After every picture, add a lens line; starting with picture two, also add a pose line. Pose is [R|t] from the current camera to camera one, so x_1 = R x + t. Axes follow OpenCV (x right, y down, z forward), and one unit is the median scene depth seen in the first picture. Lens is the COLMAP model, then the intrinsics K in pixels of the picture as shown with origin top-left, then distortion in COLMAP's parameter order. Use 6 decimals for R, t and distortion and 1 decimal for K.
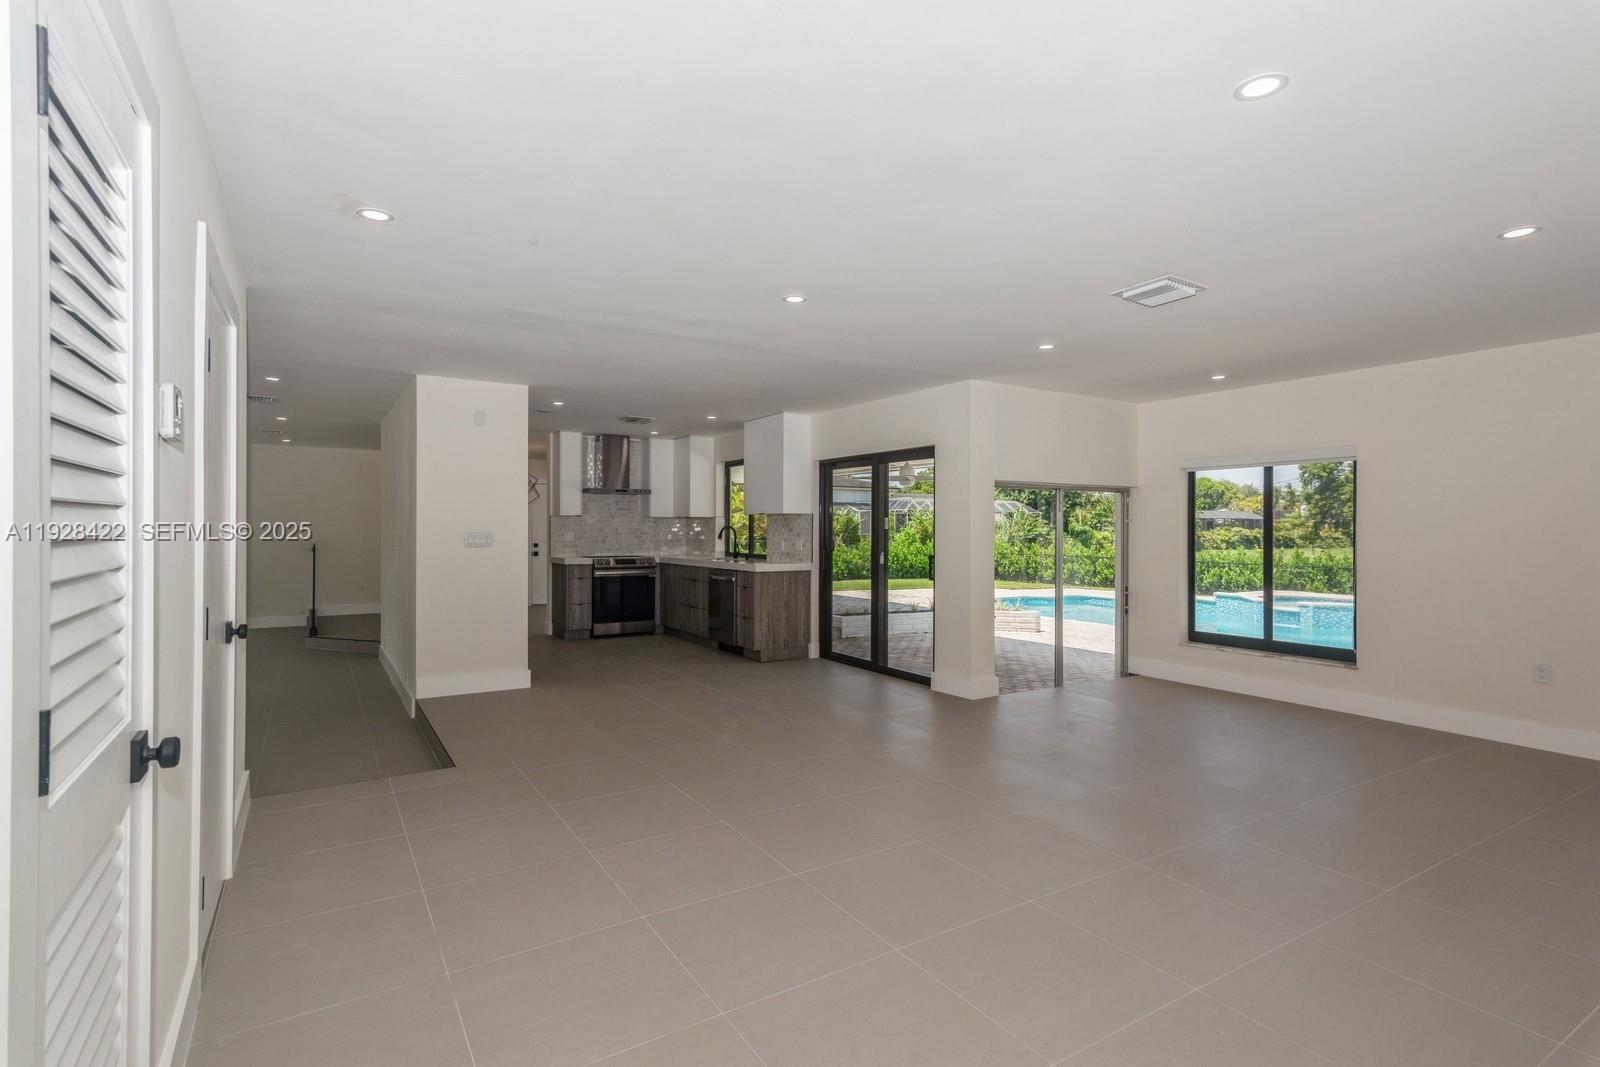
lens RADIAL K [[803.0, 0, 787.7], [0, 803.0, 527.0], [0, 0, 1]] dist [0.021670, -0.002506]
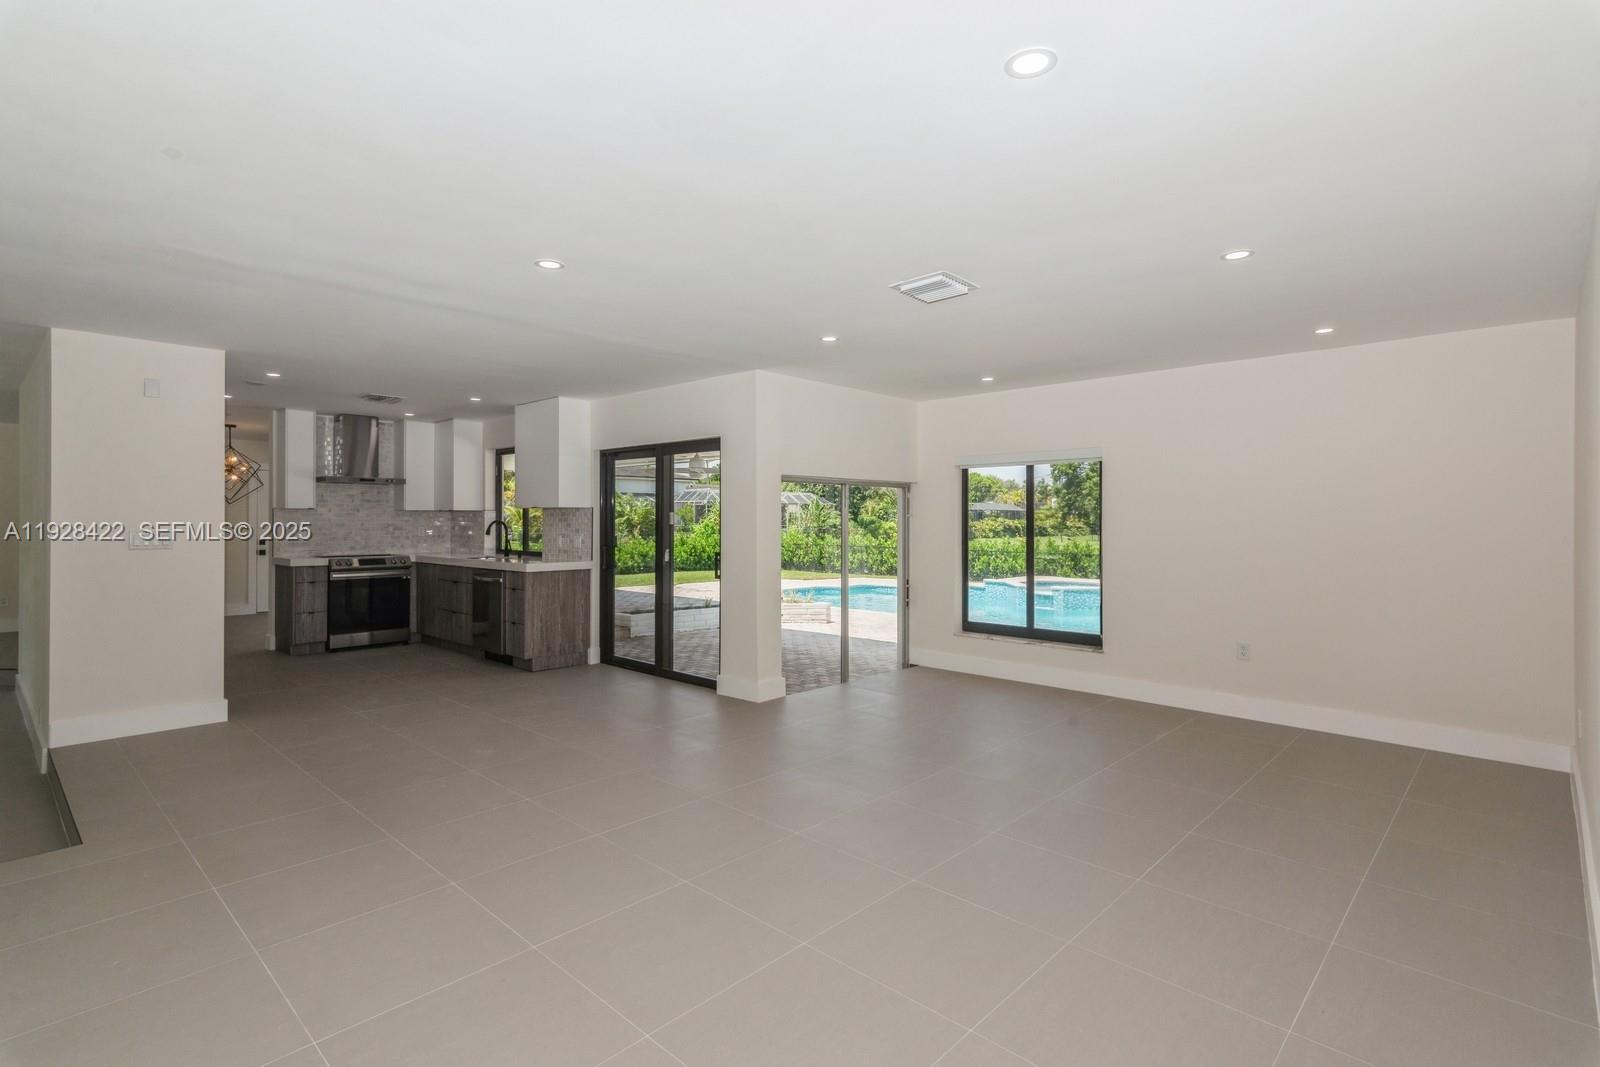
lens RADIAL K [[803.0, 0, 802.0], [0, 803.0, 513.6], [0, 0, 1]] dist [0.021670, -0.002506]
pose [[0.965322, 0.000286, 0.261062, 0.018521], [0.001011, 0.999988, -0.004837, -0.004053], [-0.261061, 0.004933, 0.965310, 0.037687]]
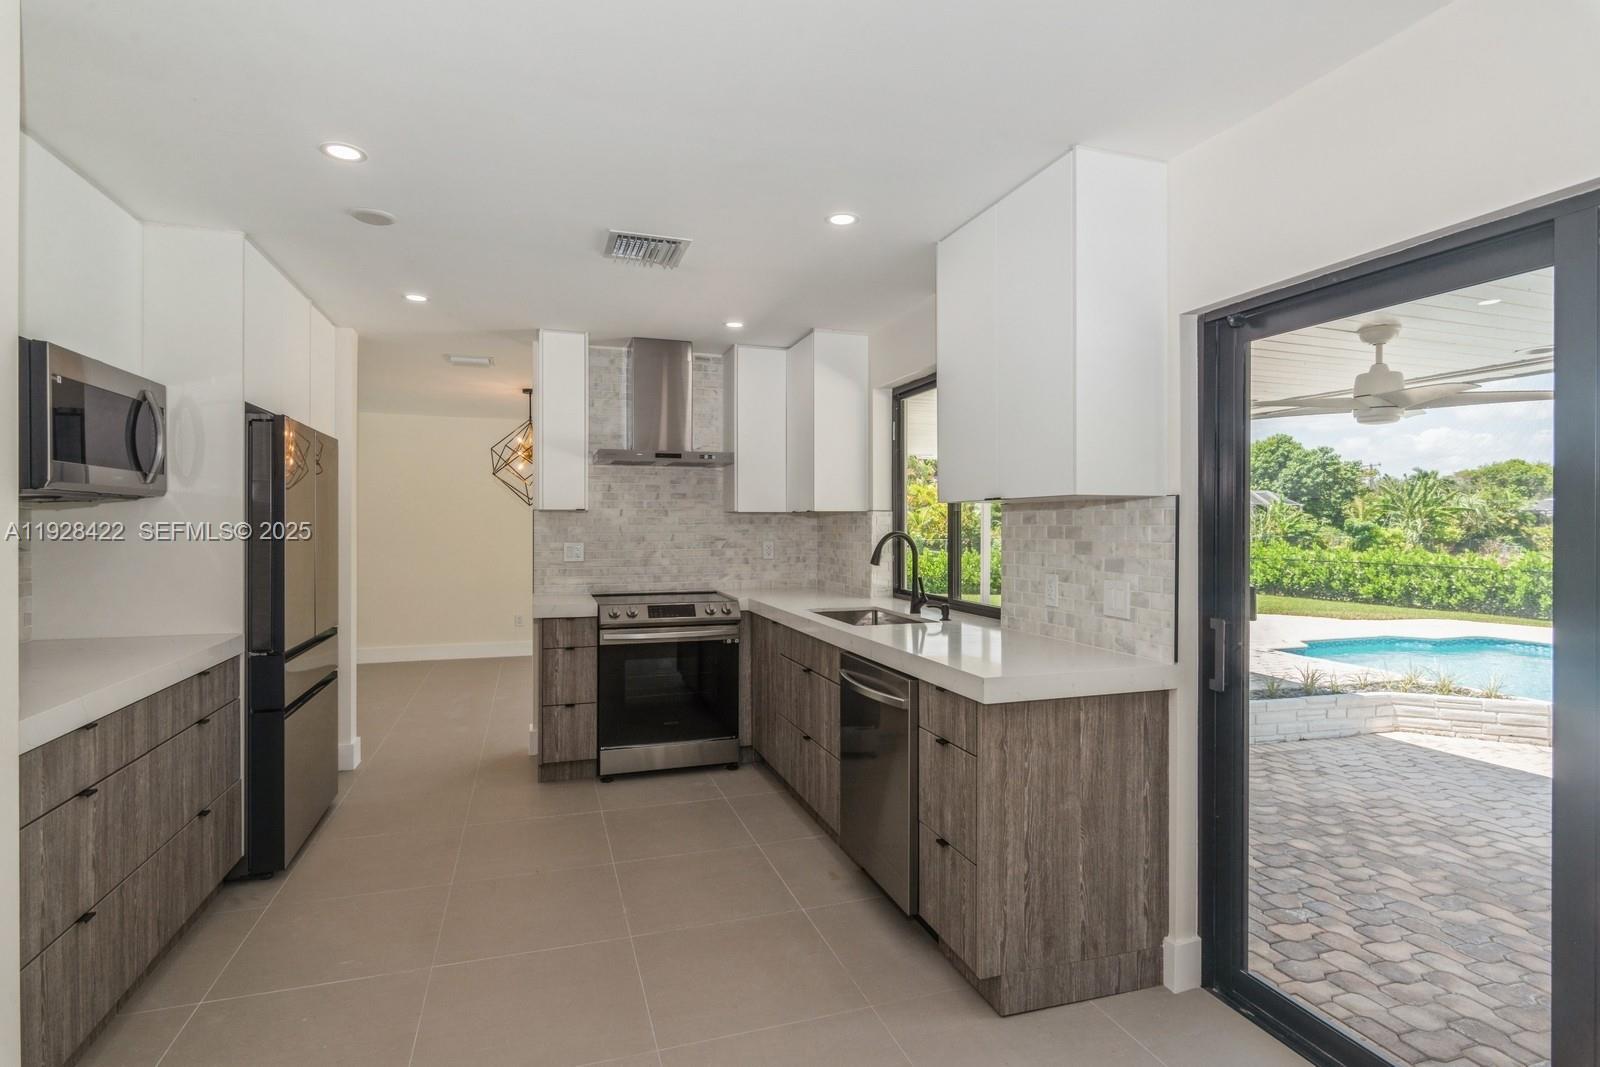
lens RADIAL K [[803.0, 0, 807.5], [0, 803.0, 528.4], [0, 0, 1]] dist [0.021670, -0.002506]
pose [[0.978731, -0.001922, -0.205139, -0.033910], [0.003340, 0.999973, 0.006564, -0.005712], [0.205121, -0.007110, 0.978711, 0.575110]]
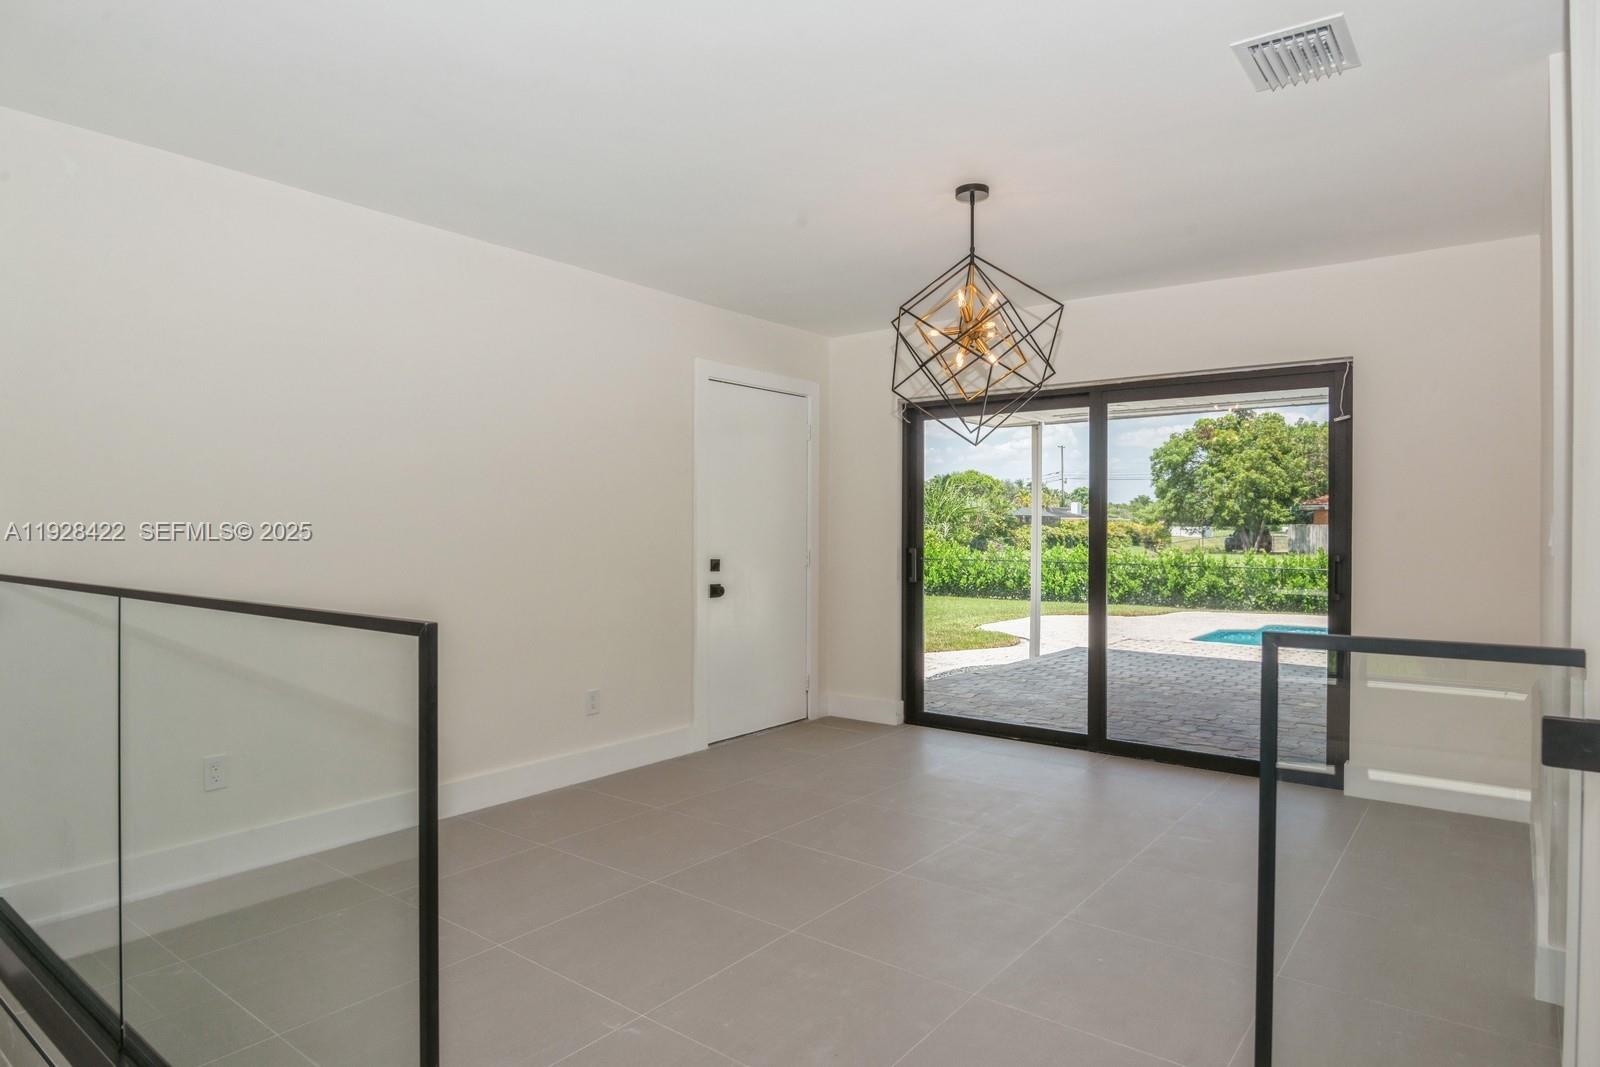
lens RADIAL K [[927.3, 0, 755.2], [0, 927.3, 531.8], [0, 0, 1]] dist [0.006482, 0.000307]
pose [[0.941195, -0.002376, 0.337855, -0.579524], [0.000270, 0.999980, 0.006280, 0.008855], [-0.337864, -0.005820, 0.941177, 0.858041]]
